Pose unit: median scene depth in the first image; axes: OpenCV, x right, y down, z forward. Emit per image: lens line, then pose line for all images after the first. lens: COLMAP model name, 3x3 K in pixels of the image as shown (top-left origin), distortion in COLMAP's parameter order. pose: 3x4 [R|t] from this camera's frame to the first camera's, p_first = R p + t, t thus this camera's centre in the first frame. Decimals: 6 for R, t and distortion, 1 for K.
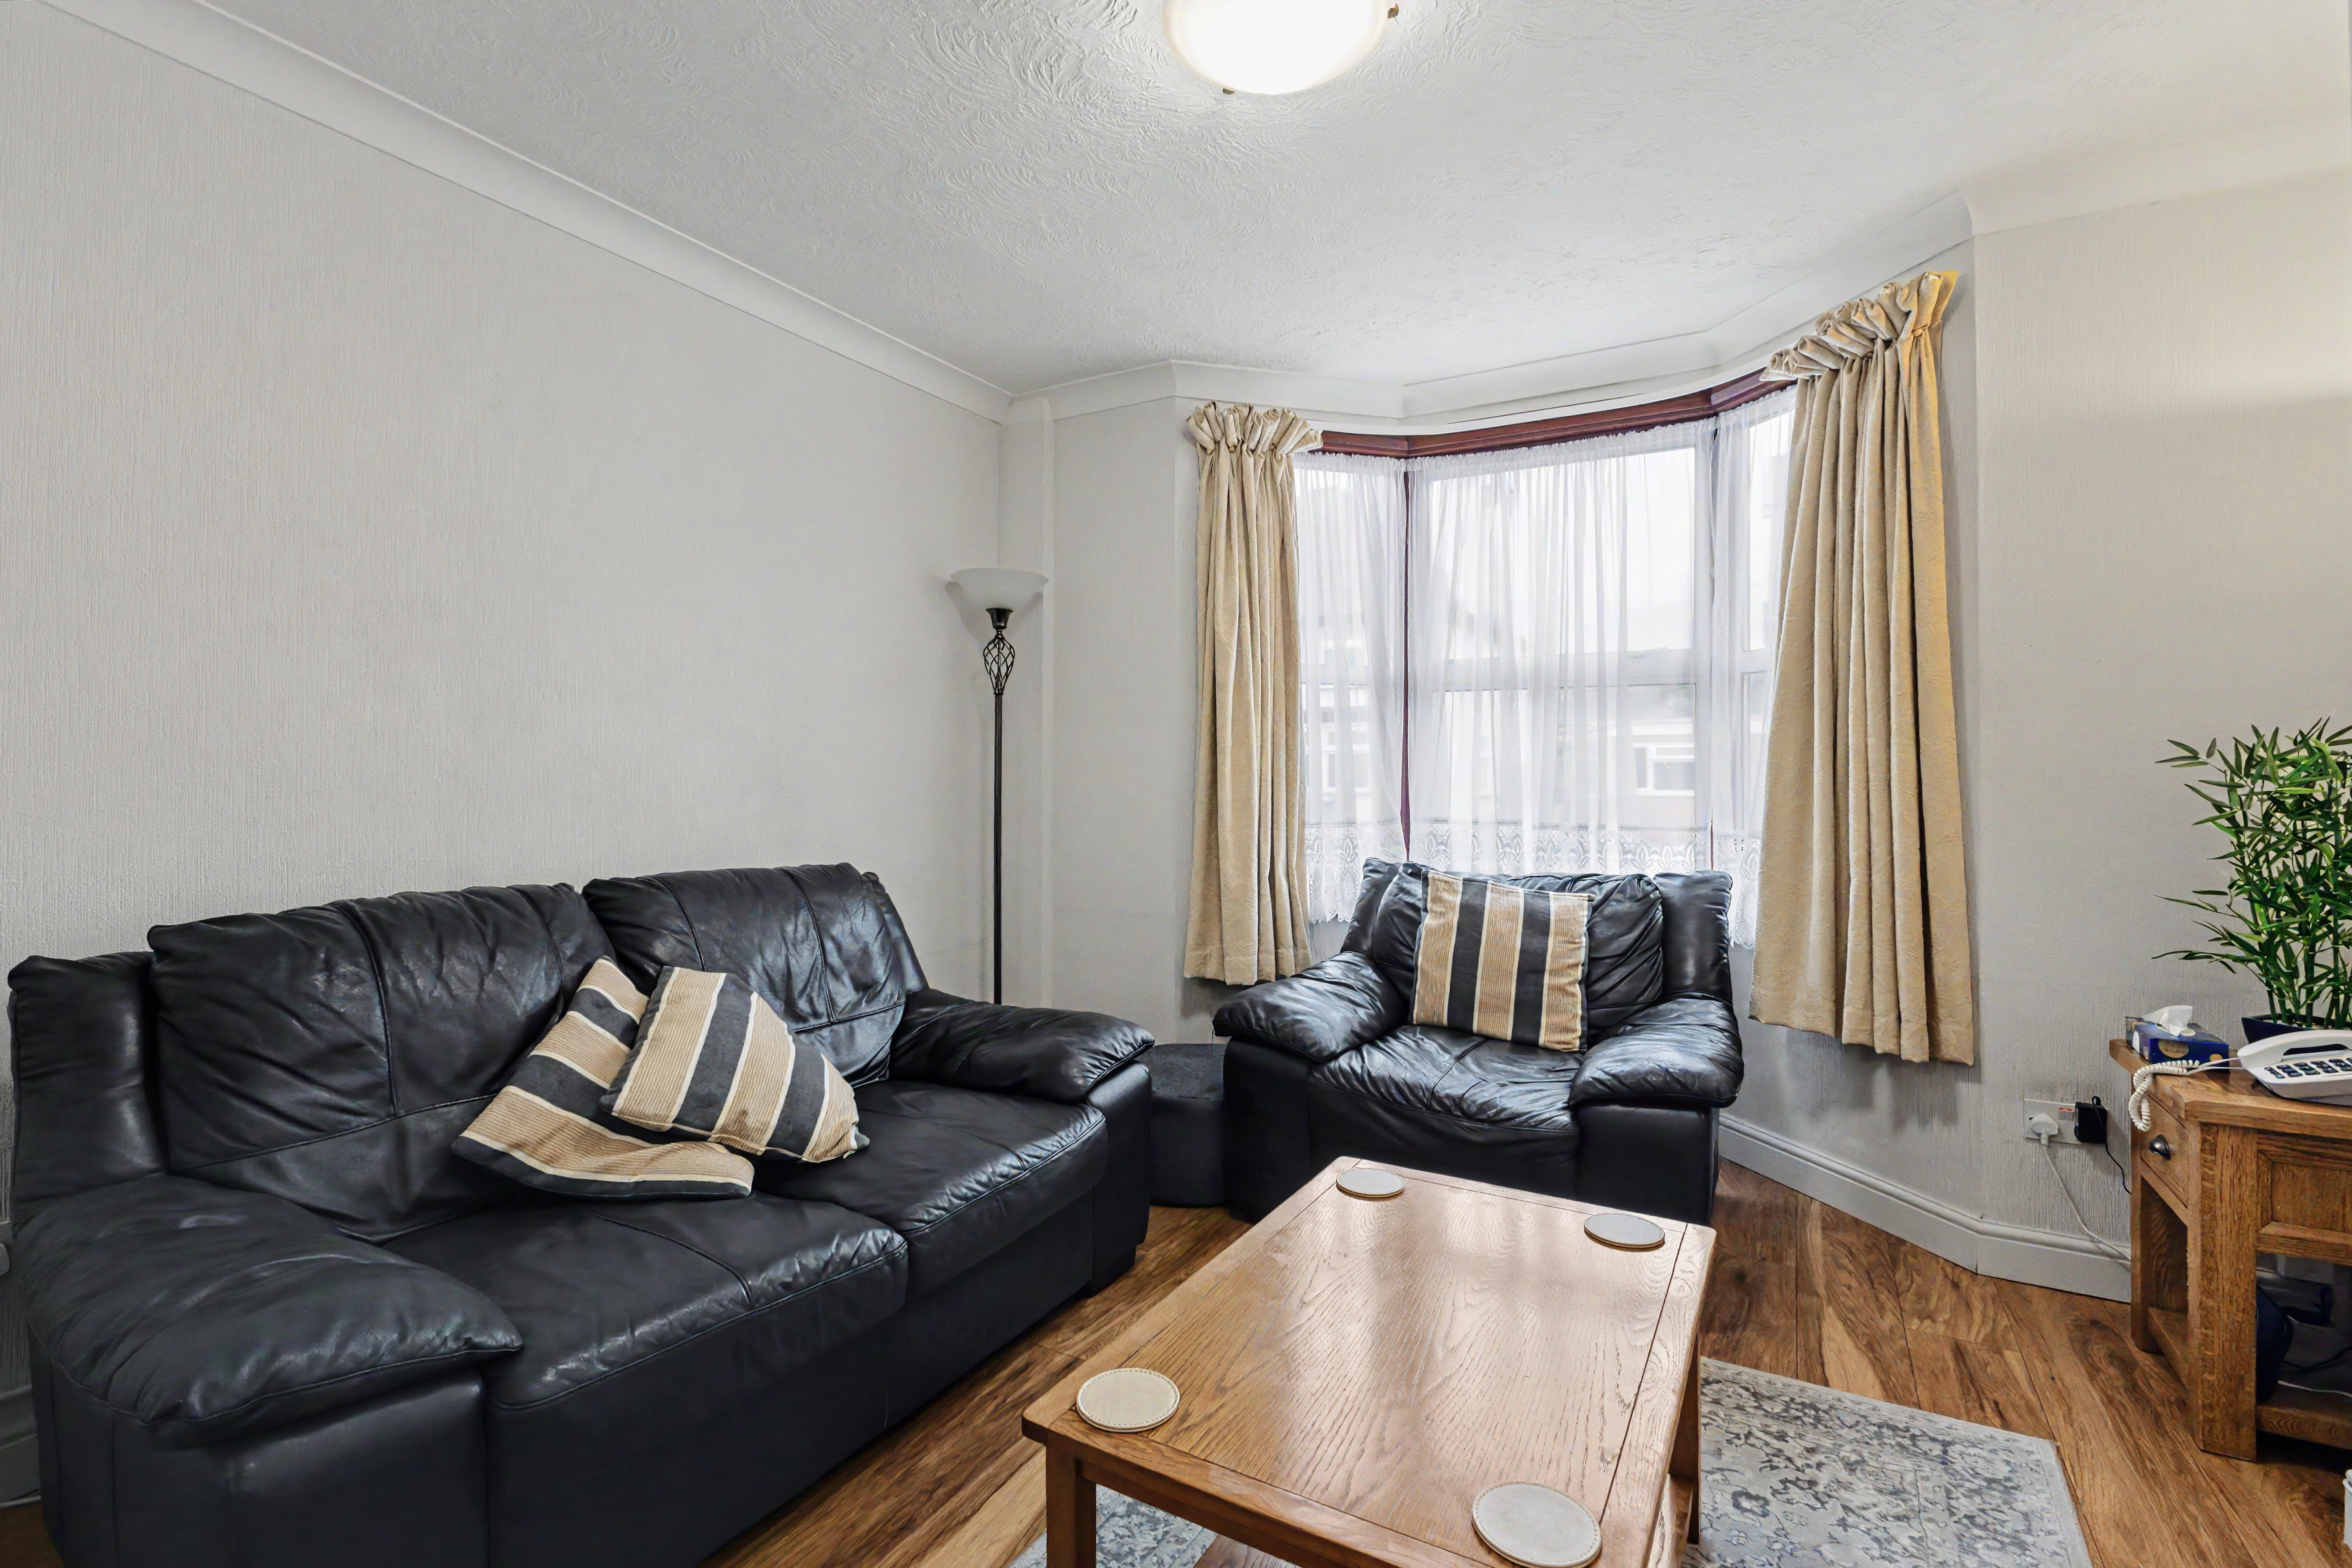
lens RADIAL K [[1053.8, 0, 1189.6], [0, 1053.8, 772.3], [0, 0, 1]] dist [-0.010055, 0.000014]
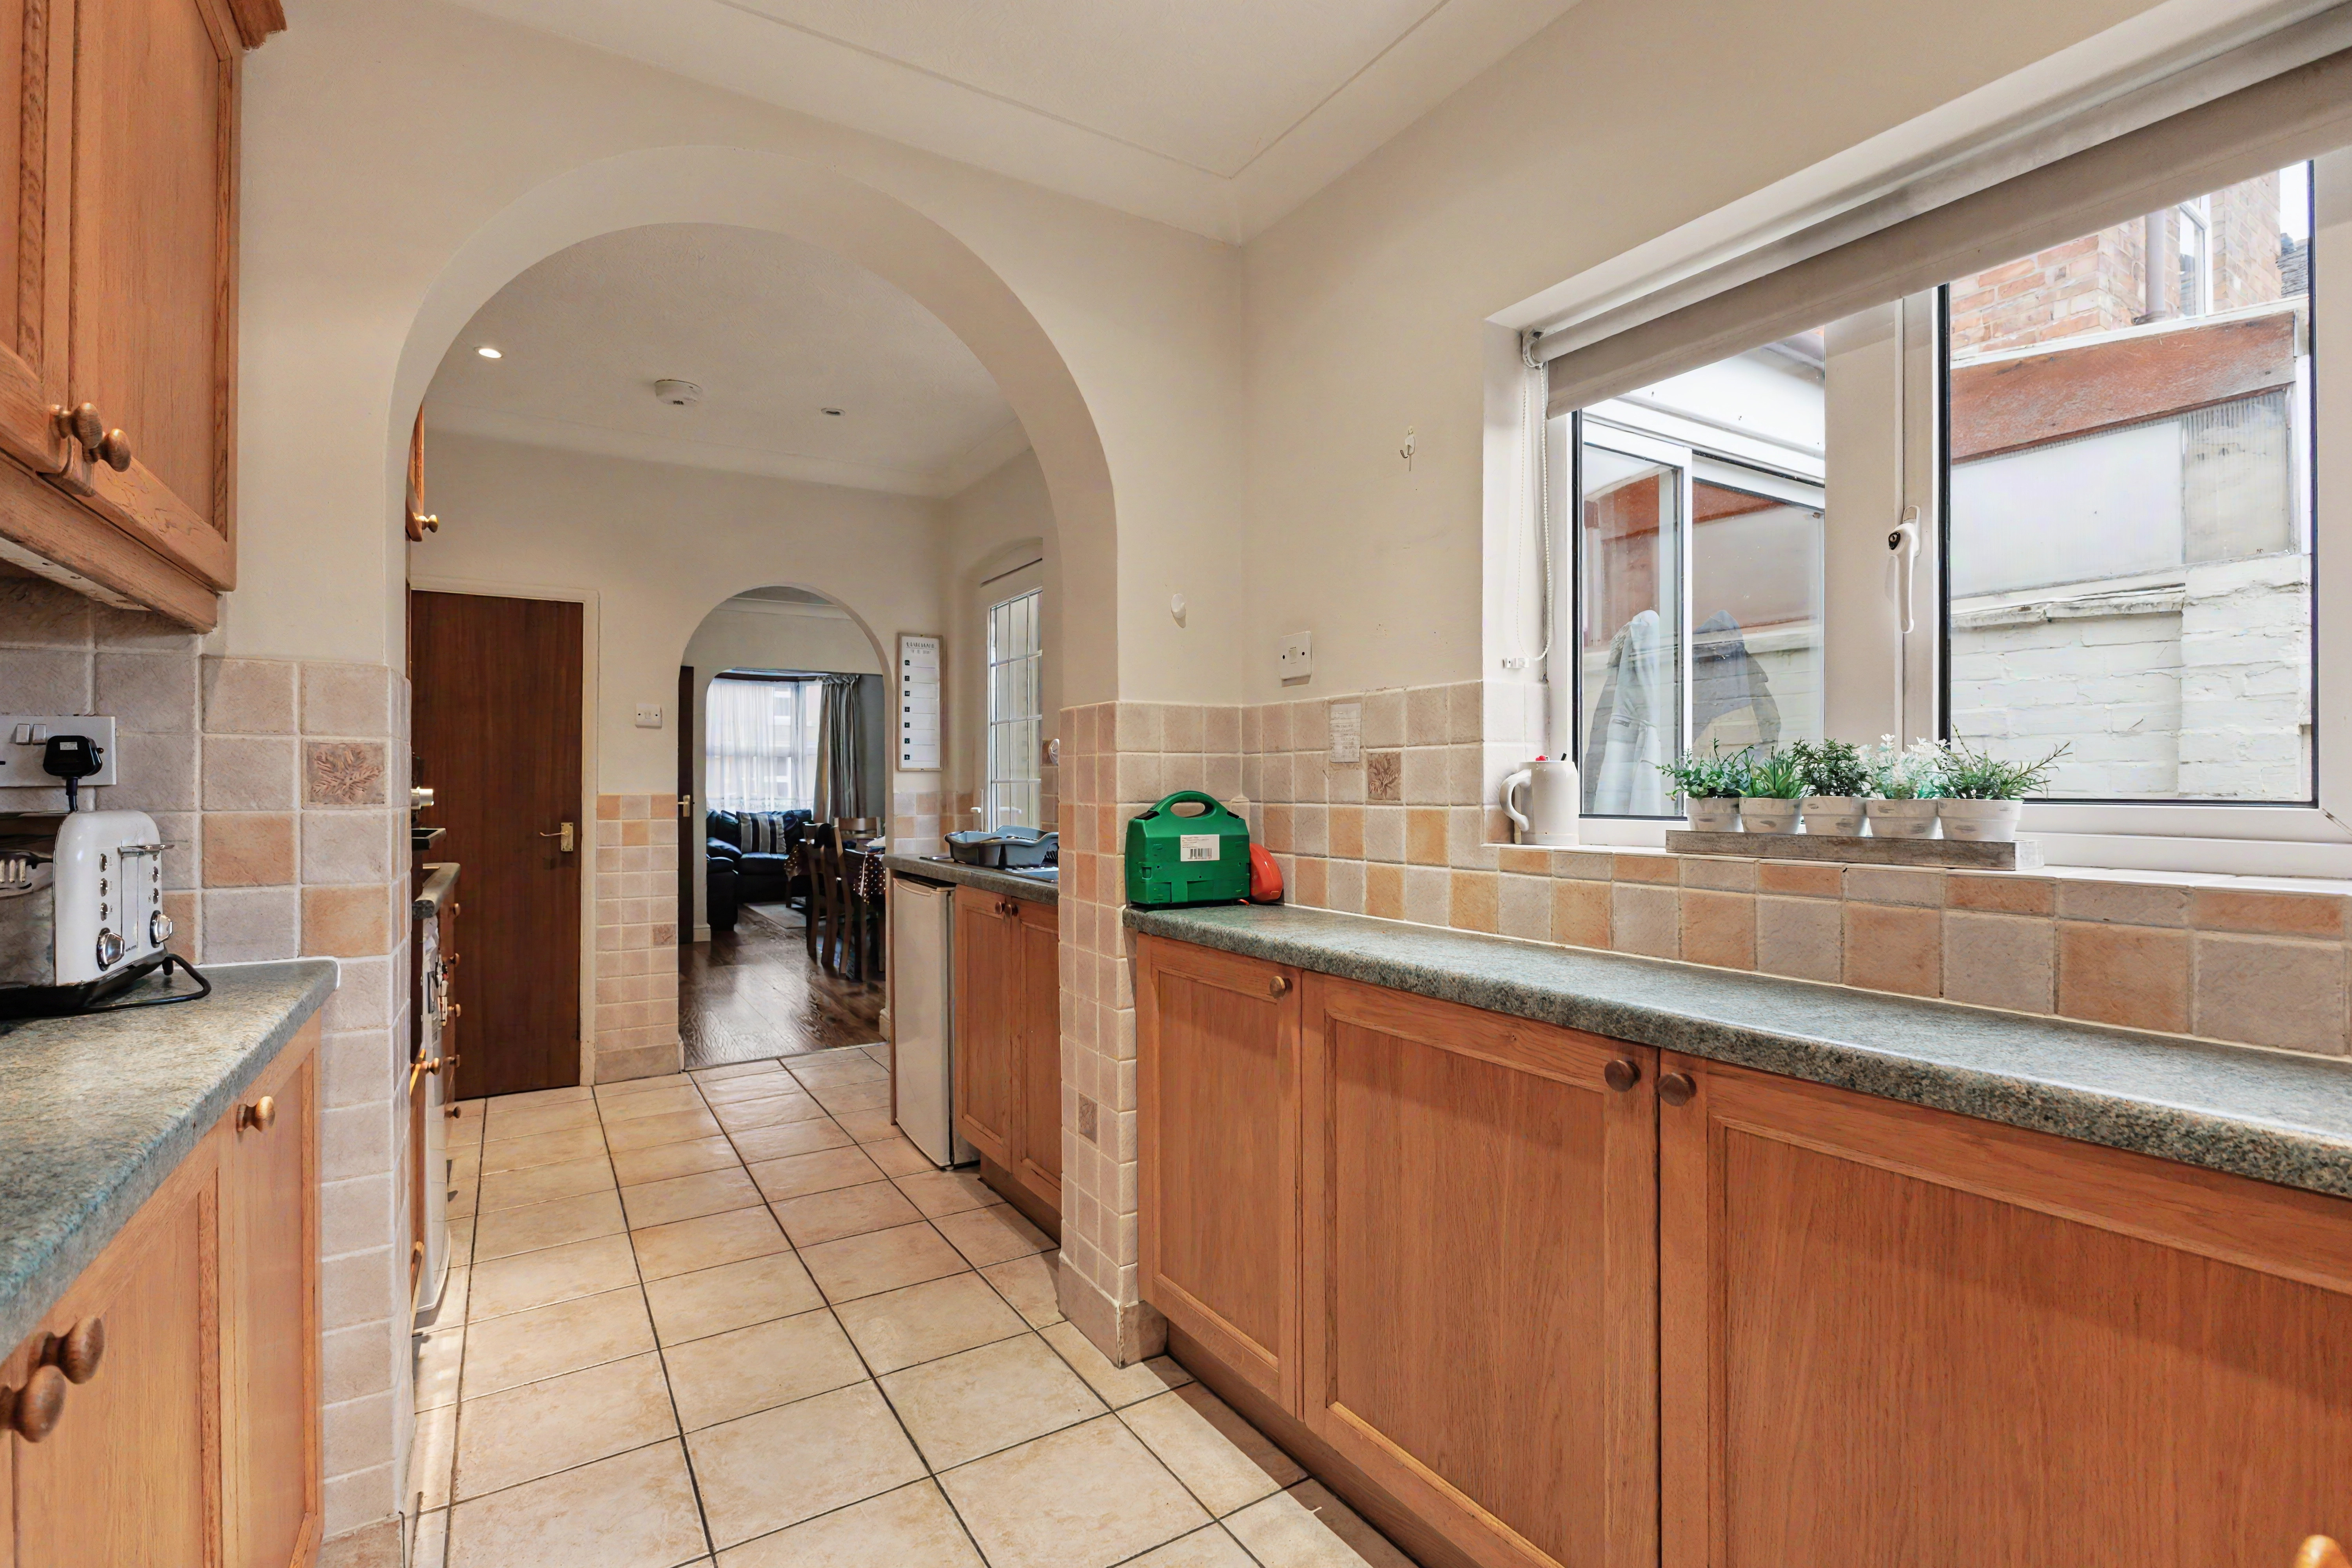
lens RADIAL K [[1053.8, 0, 1184.2], [0, 1053.8, 789.5], [0, 0, 1]] dist [-0.010055, 0.000014]
pose [[0.475207, 0.002687, 0.879870, -2.245769], [0.011740, 0.999887, -0.009394, 0.078918], [-0.879796, 0.014794, 0.475122, -2.052274]]
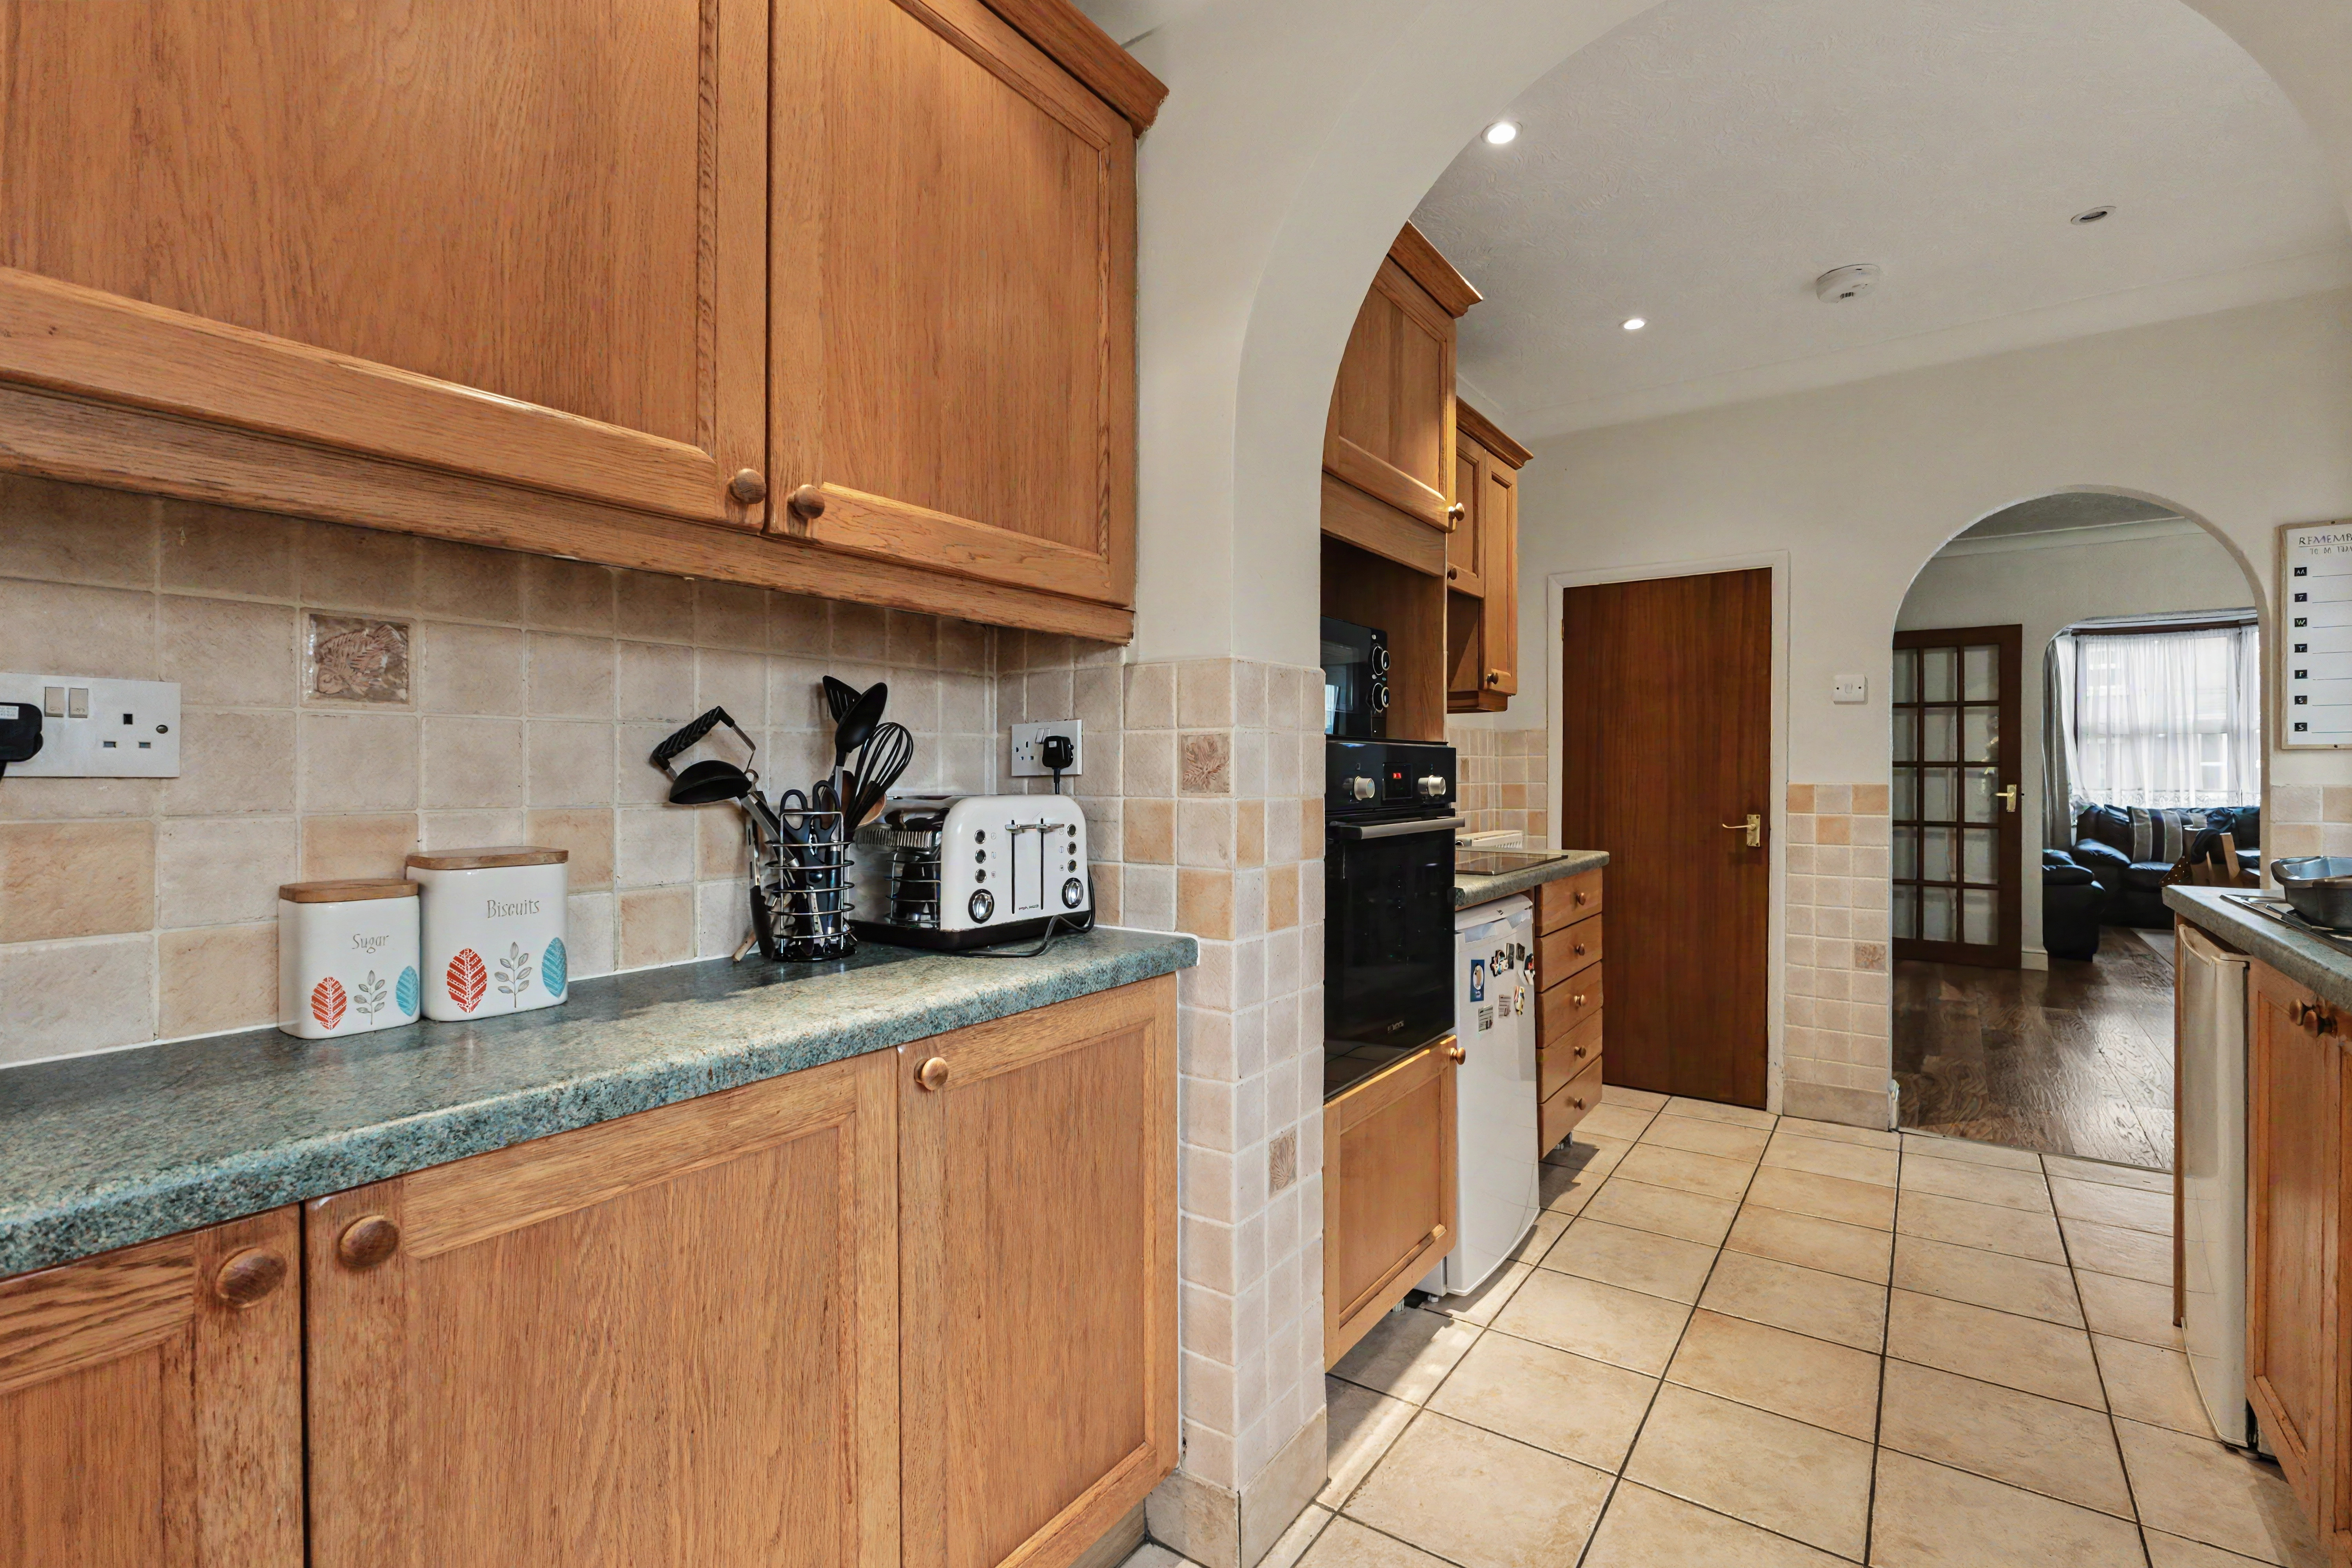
lens RADIAL K [[1053.8, 0, 1168.5], [0, 1053.8, 774.6], [0, 0, 1]] dist [-0.010055, 0.000014]
pose [[0.993600, 0.005831, -0.112803, -1.994807], [-0.007467, 0.999873, -0.014088, 0.075706], [0.112707, 0.014840, 0.993517, -2.000773]]
